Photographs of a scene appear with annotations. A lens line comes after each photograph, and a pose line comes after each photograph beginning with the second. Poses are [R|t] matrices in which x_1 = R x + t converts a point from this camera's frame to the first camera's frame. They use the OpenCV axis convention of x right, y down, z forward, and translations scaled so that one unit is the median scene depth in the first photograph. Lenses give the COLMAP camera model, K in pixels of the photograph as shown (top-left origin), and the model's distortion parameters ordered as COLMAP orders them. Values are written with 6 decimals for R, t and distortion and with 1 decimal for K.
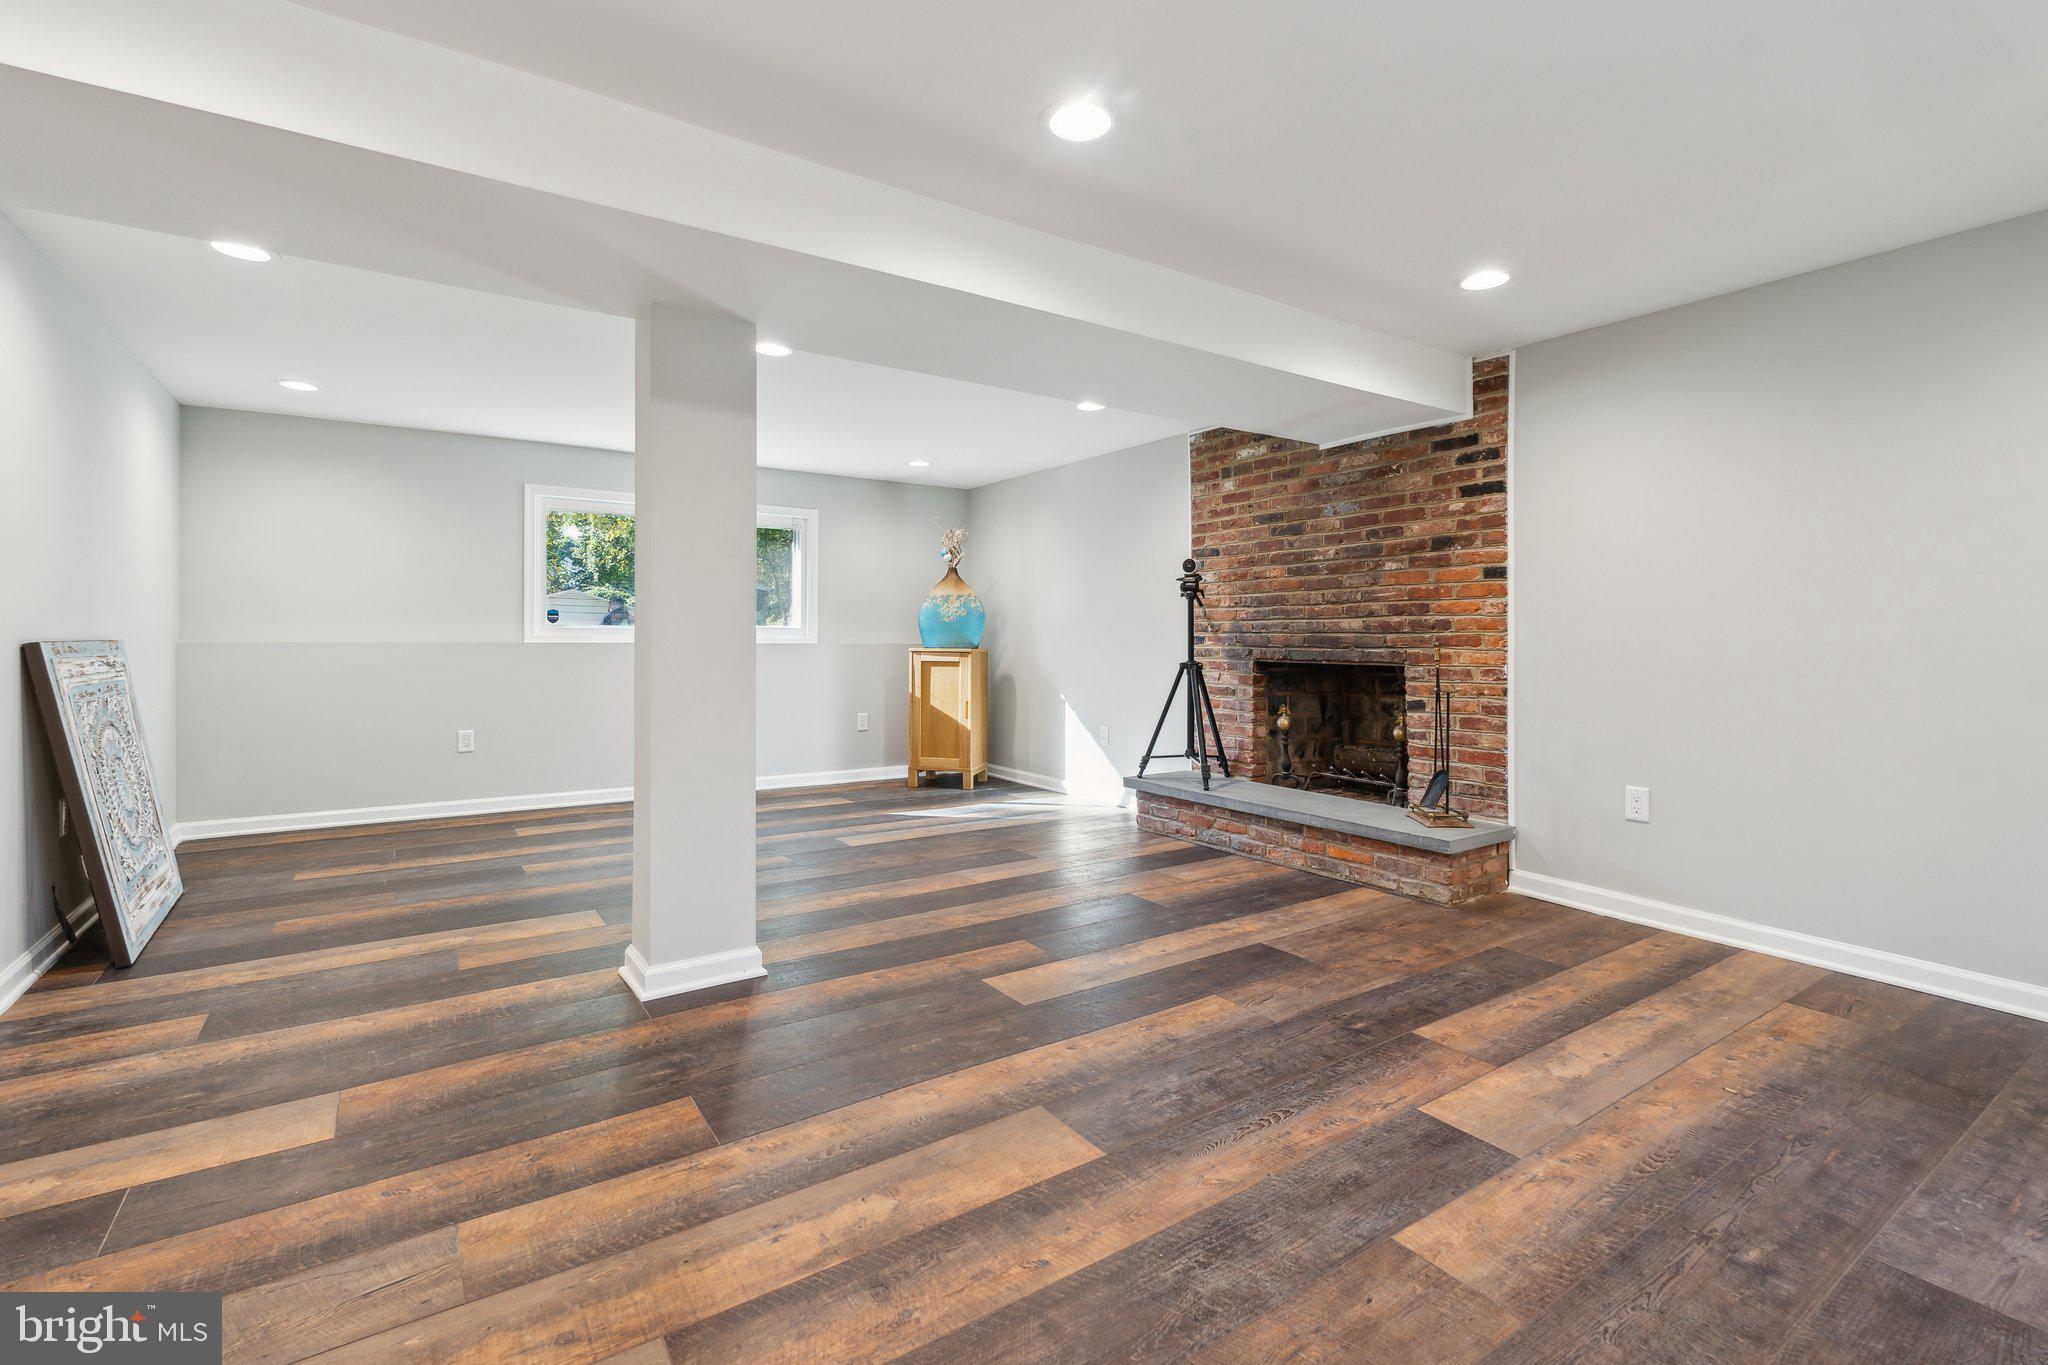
lens RADIAL K [[915.1, 0, 1019.1], [0, 915.1, 663.5], [0, 0, 1]] dist [-0.003894, -0.000043]
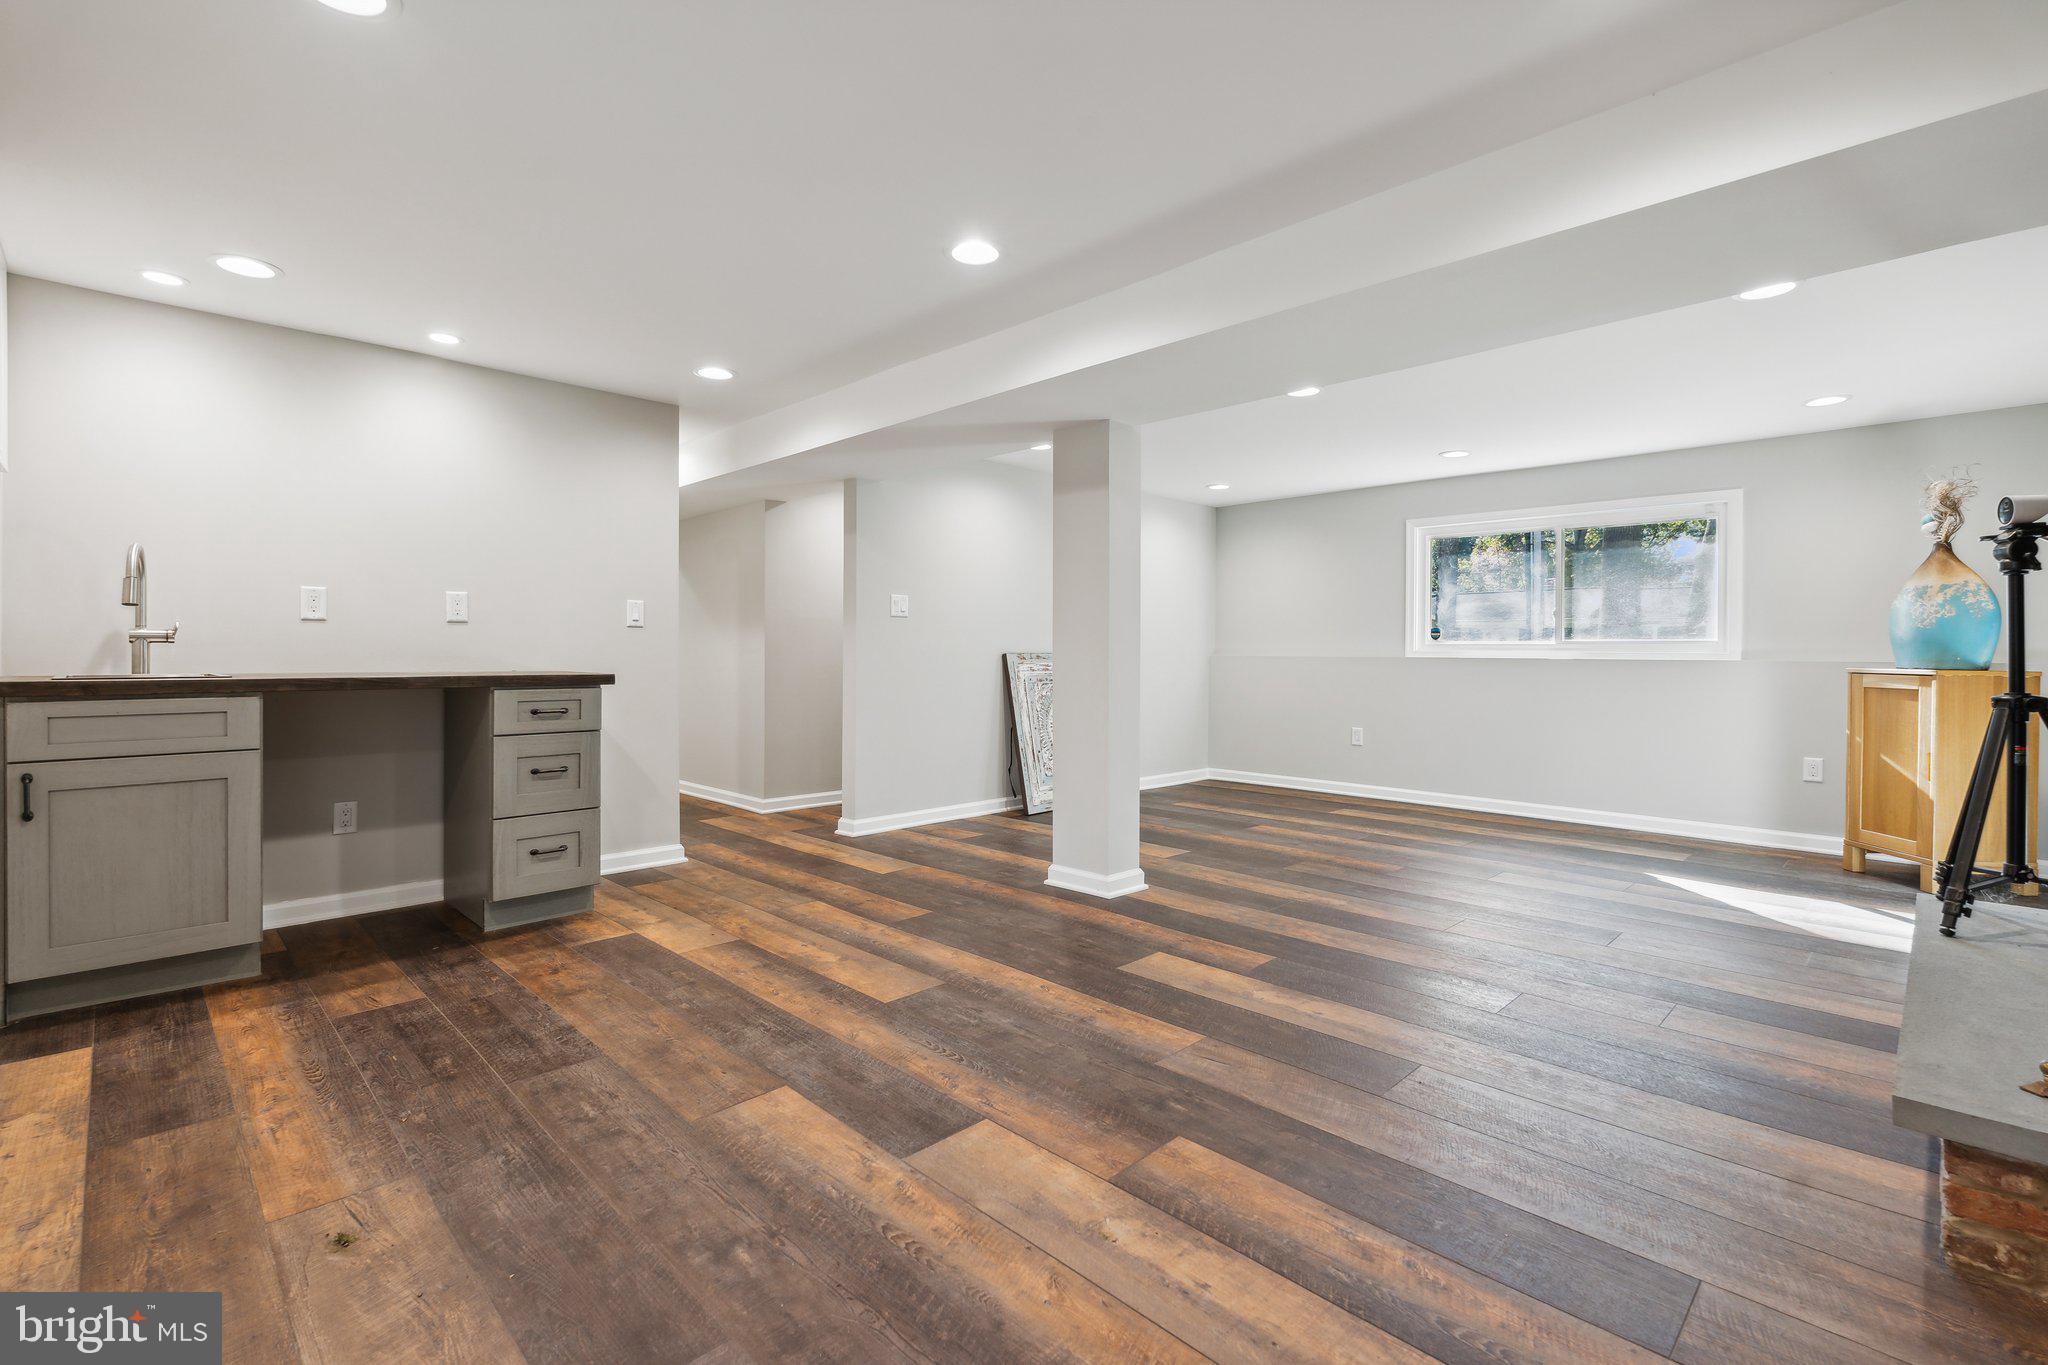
lens RADIAL K [[920.2, 0, 1027.2], [0, 920.2, 677.3], [0, 0, 1]] dist [0.000830, 0.000157]
pose [[0.194150, 0.023632, -0.980687, 0.736161], [-0.030698, 0.999367, 0.018005, -0.005524], [0.980491, 0.026609, 0.194752, 0.436164]]
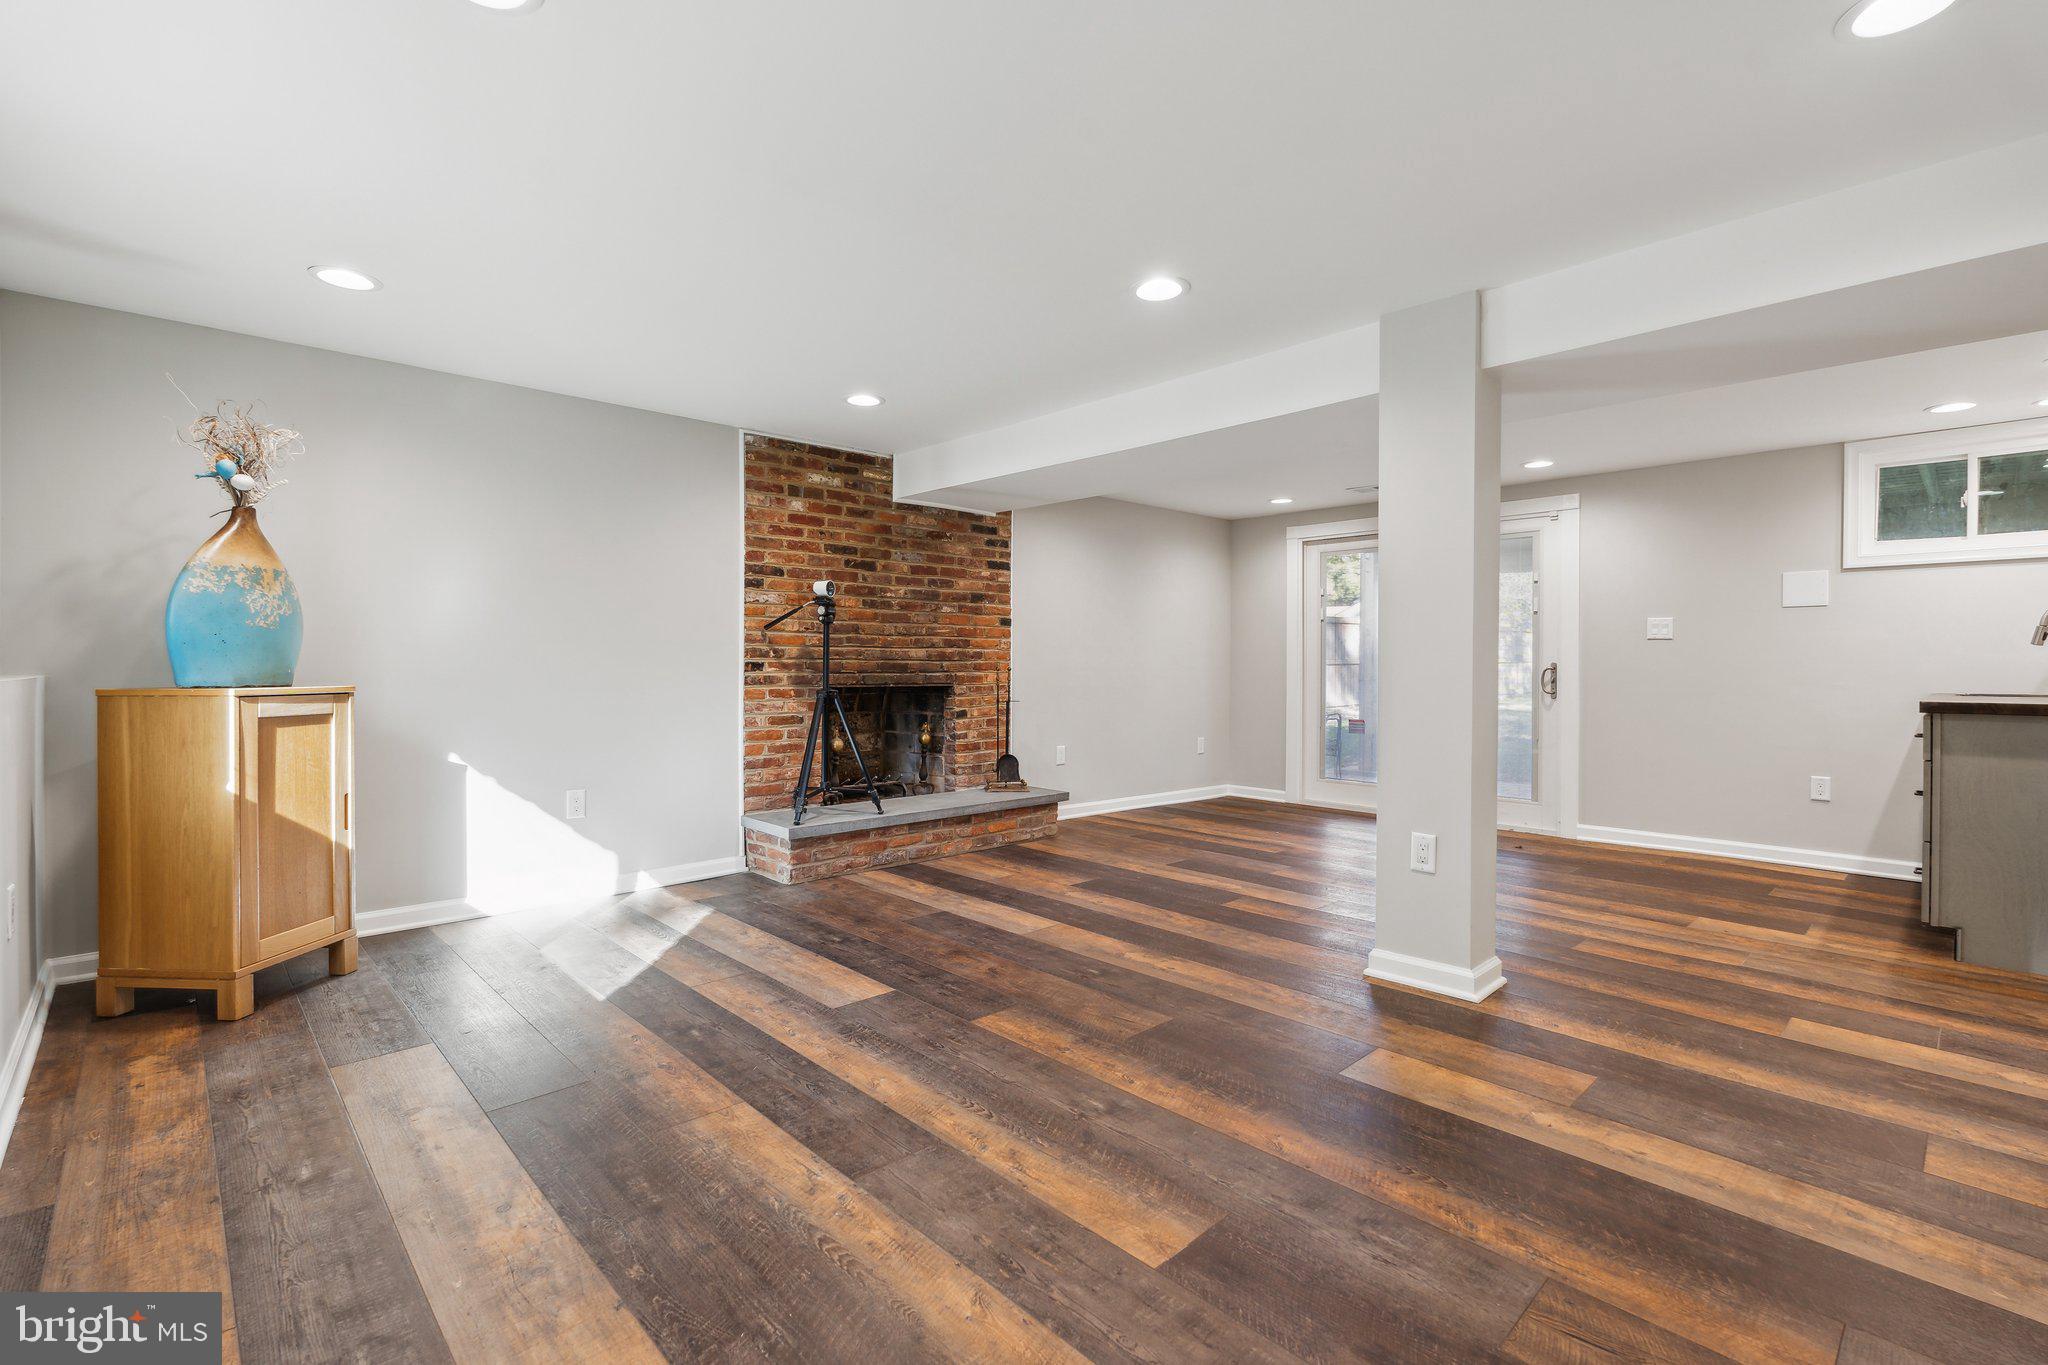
lens RADIAL K [[915.1, 0, 1019.1], [0, 915.1, 663.5], [0, 0, 1]] dist [-0.003894, -0.000043]
pose [[-0.153782, -0.001316, 0.988104, -0.973198], [0.022151, 0.999743, 0.004779, -0.035601], [-0.987856, 0.022622, -0.153714, 1.183872]]
